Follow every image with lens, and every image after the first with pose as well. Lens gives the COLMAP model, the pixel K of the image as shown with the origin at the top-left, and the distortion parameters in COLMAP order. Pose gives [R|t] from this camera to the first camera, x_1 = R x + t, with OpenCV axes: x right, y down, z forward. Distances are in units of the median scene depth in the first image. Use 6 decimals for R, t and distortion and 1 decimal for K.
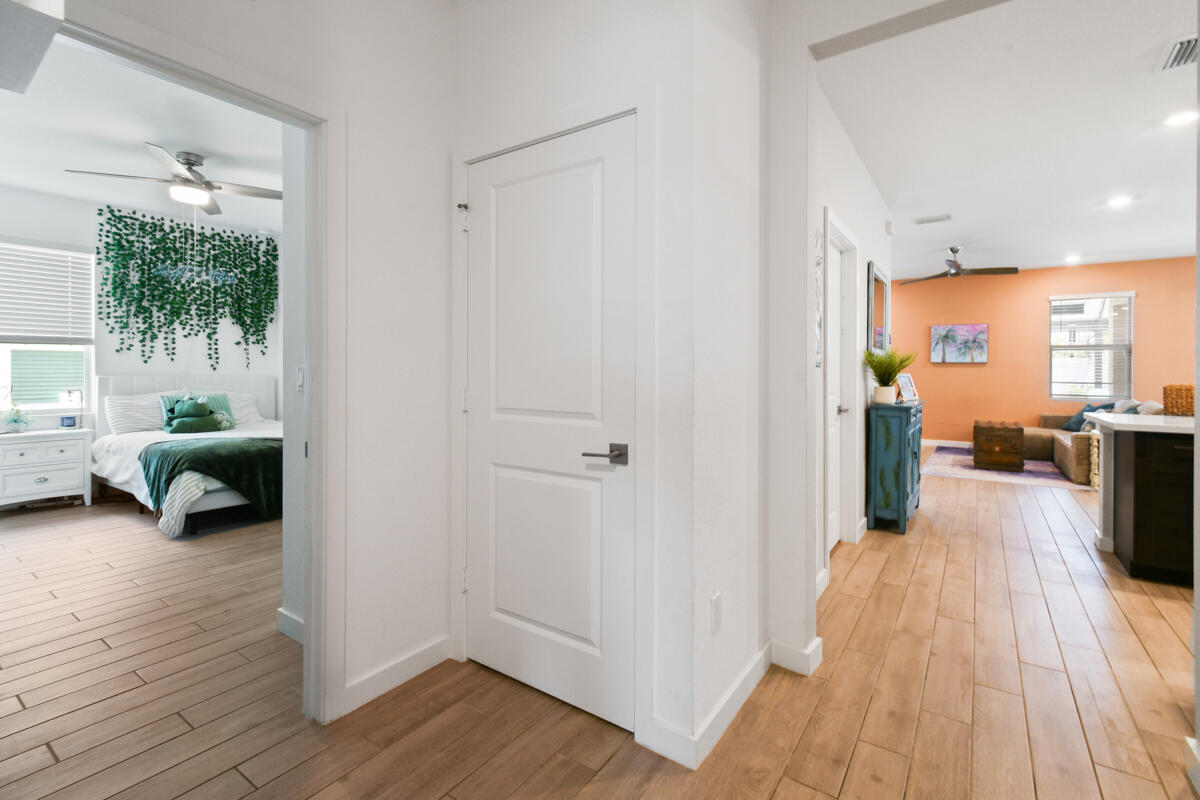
lens RADIAL K [[539.9, 0, 601.0], [0, 539.9, 373.3], [0, 0, 1]] dist [0.002085, 0.000445]
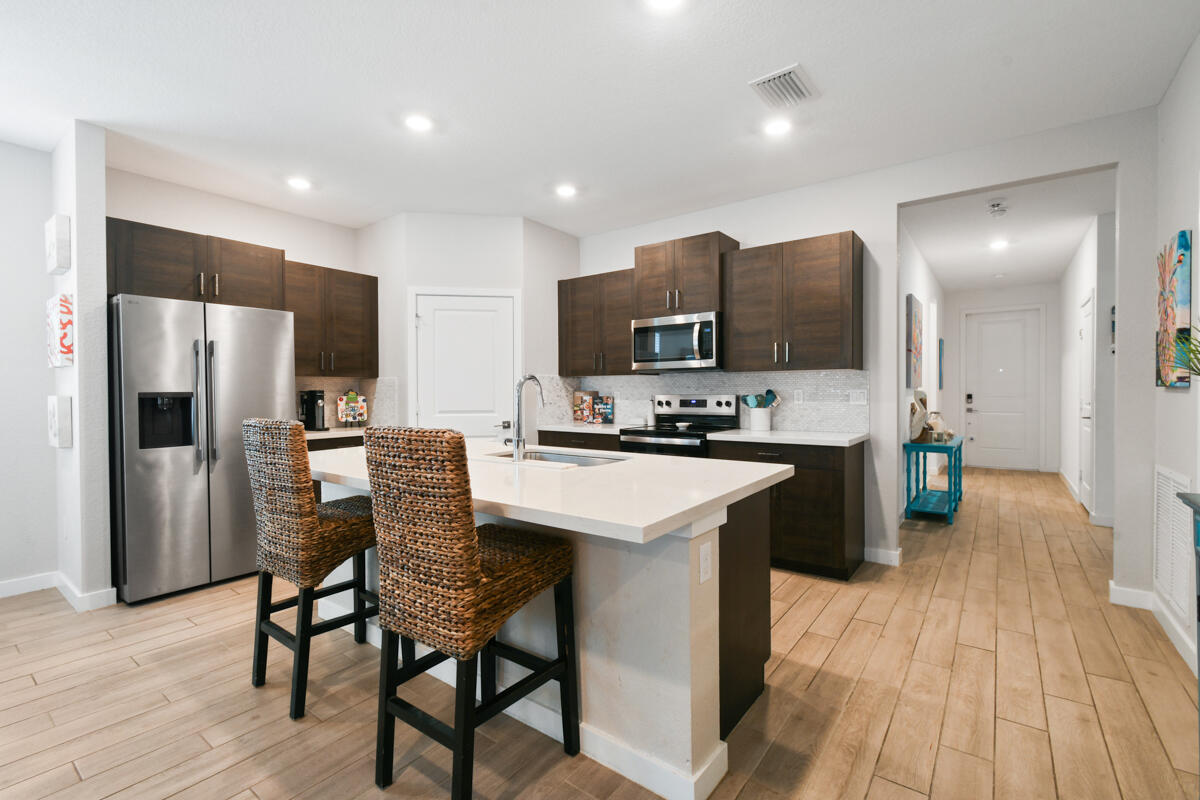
lens RADIAL K [[539.9, 0, 598.2], [0, 539.9, 395.1], [0, 0, 1]] dist [0.002085, 0.000445]
pose [[-0.999526, 0.000193, 0.030775, 1.403576], [0.000596, 0.999914, 0.013110, -0.011898], [-0.030770, 0.013123, -0.999440, 2.027805]]
